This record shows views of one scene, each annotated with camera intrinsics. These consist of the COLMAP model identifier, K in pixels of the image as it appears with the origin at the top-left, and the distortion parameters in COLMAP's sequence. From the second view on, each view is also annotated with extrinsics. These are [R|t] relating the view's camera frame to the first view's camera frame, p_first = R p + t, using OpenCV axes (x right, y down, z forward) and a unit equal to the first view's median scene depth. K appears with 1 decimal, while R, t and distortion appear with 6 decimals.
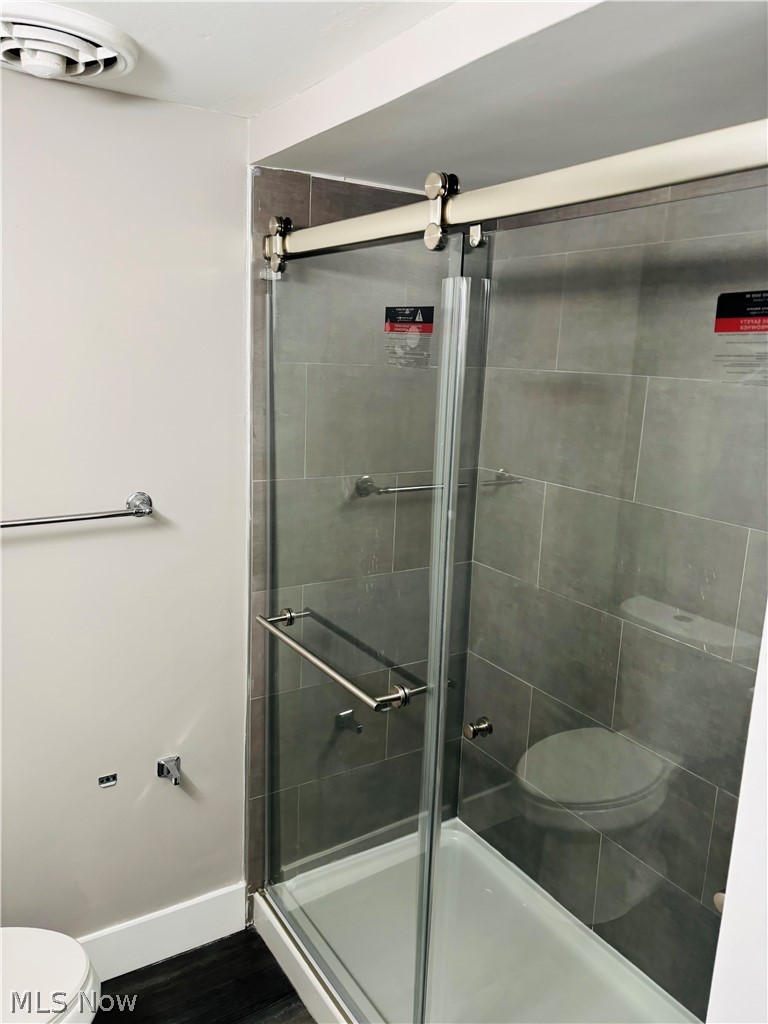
lens RADIAL K [[775.1, 0, 384.0], [0, 775.1, 514.9], [0, 0, 1]] dist [0.046759, -0.032246]
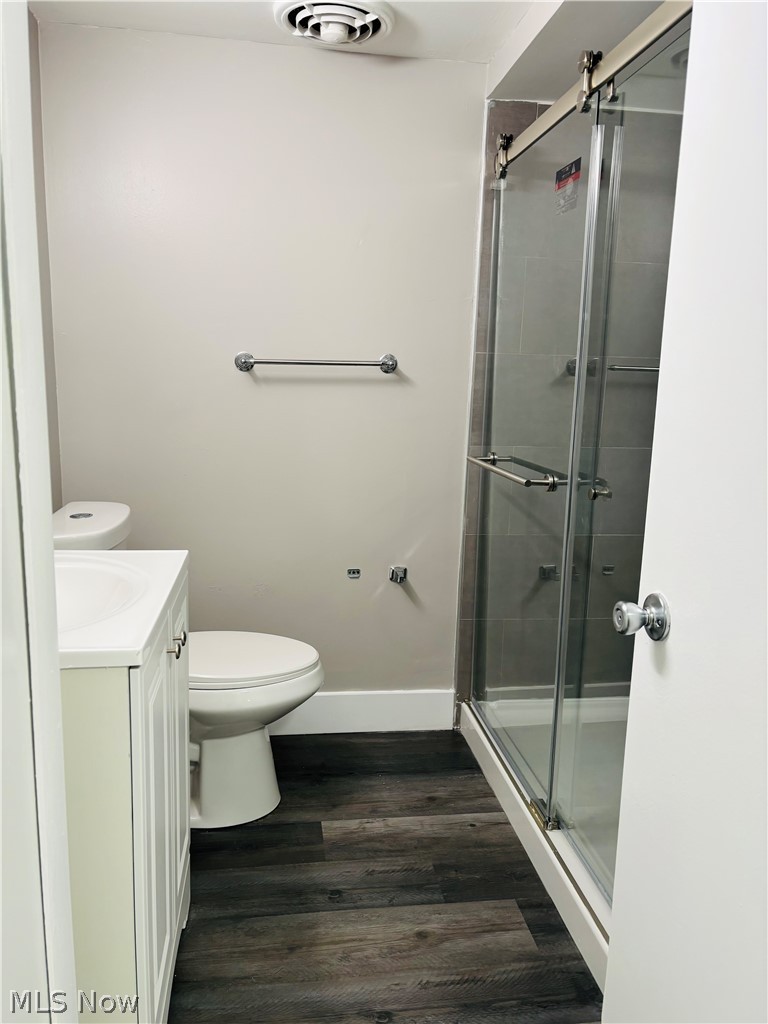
lens RADIAL K [[775.1, 0, 380.3], [0, 775.1, 510.3], [0, 0, 1]] dist [0.046759, -0.032246]
pose [[0.910038, 0.062880, -0.409729, 0.227293], [-0.081733, 0.996242, -0.028646, 0.265031], [0.406388, 0.059557, 0.911757, -0.203574]]
